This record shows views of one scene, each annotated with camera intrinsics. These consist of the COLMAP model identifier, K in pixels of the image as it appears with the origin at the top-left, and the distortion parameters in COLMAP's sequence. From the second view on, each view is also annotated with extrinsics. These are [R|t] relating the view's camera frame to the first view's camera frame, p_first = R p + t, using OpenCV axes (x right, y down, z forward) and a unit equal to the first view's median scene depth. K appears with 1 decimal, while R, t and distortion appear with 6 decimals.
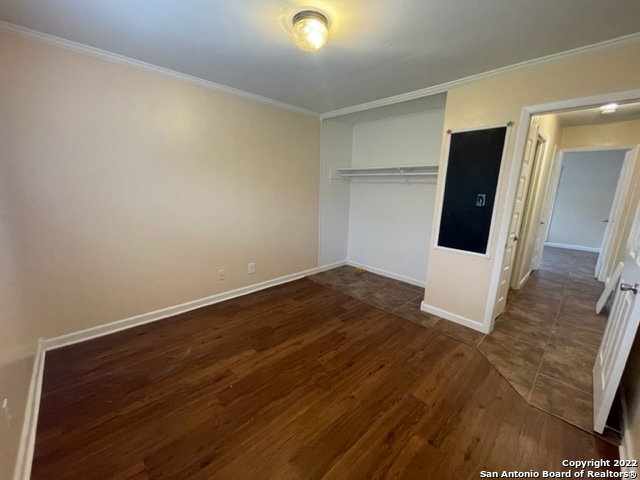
lens RADIAL K [[258.4, 0, 316.7], [0, 258.4, 242.7], [0, 0, 1]] dist [0.004382, 0.000101]
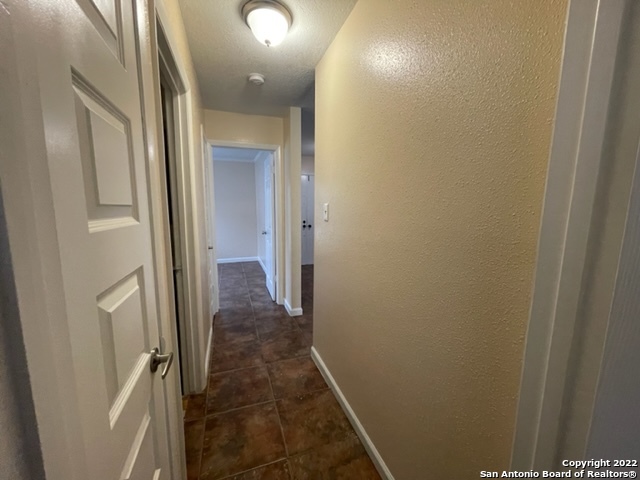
lens RADIAL K [[258.4, 0, 319.4], [0, 258.4, 245.6], [0, 0, 1]] dist [0.004382, 0.000101]
pose [[0.406366, -0.151354, 0.901087, 0.453899], [0.183706, 0.979581, 0.081692, -0.092350], [-0.895052, 0.132338, 0.425873, 0.546641]]
